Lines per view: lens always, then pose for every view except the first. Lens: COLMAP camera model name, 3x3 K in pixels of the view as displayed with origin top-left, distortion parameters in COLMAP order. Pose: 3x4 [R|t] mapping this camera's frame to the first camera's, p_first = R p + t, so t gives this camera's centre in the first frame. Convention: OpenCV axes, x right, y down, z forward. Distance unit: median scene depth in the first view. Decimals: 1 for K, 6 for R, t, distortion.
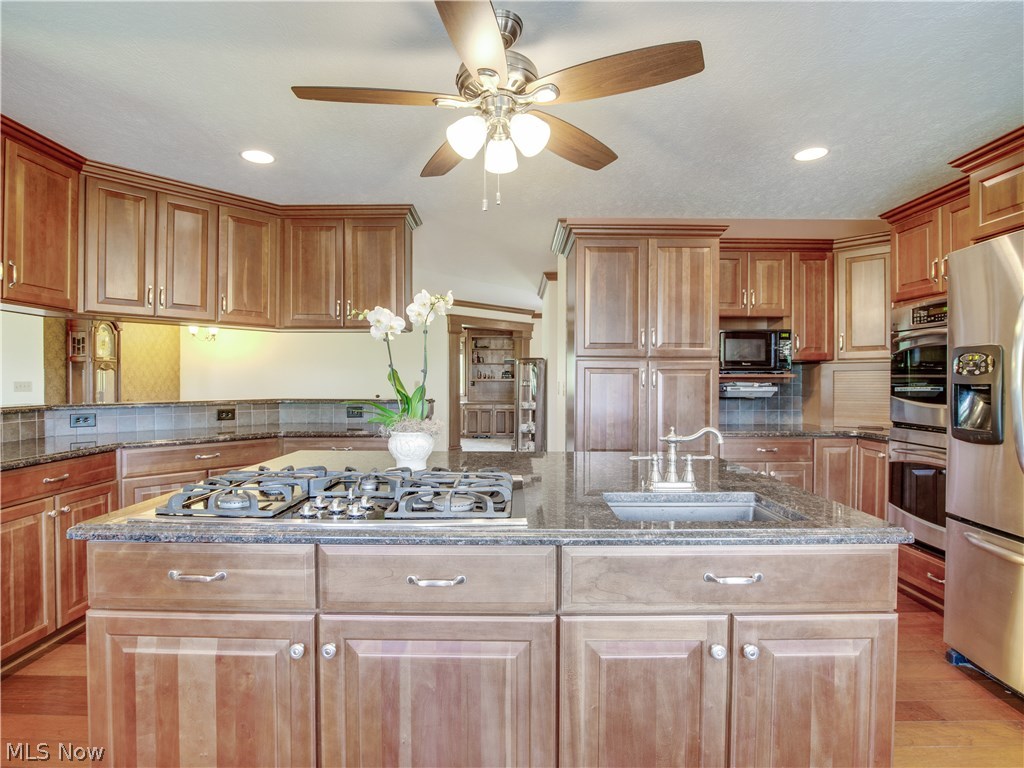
lens RADIAL K [[540.9, 0, 512.0], [0, 540.9, 384.0], [0, 0, 1]] dist [-0.030707, -0.000063]
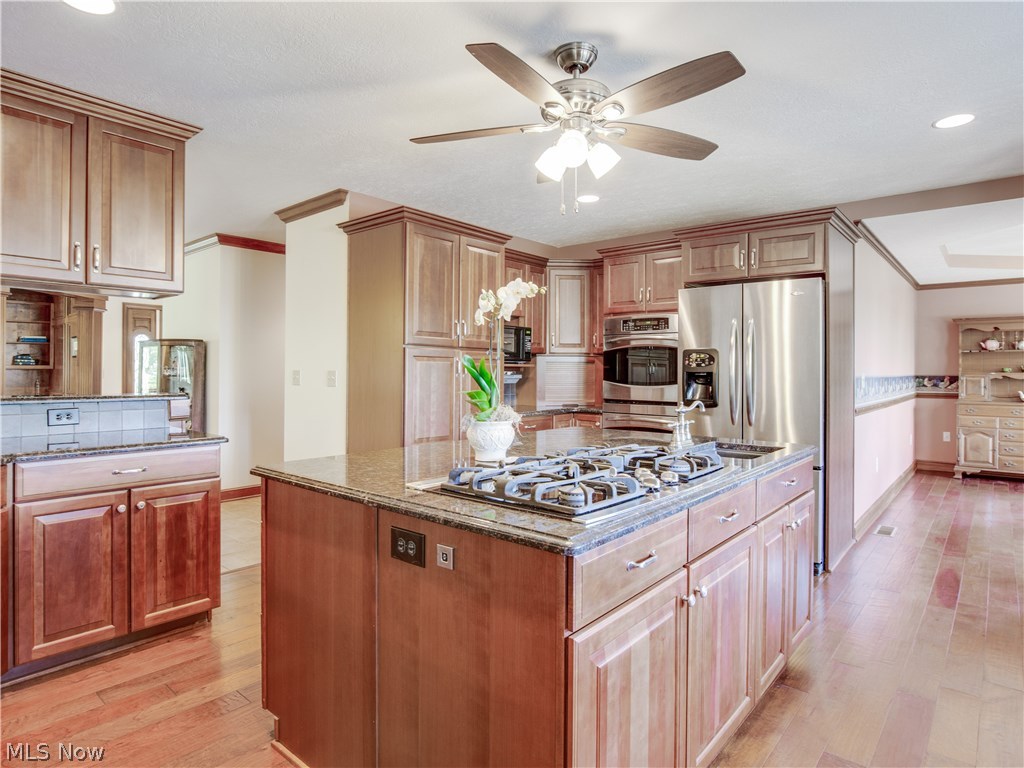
lens RADIAL K [[600.5, 0, 512.2], [0, 600.5, 370.9], [0, 0, 1]] dist [0.001448, 0.000396]
pose [[0.631619, 0.001927, 0.775277, -0.601216], [0.001081, 0.999994, -0.003366, 0.001420], [-0.775278, 0.002964, 0.631613, 0.172830]]
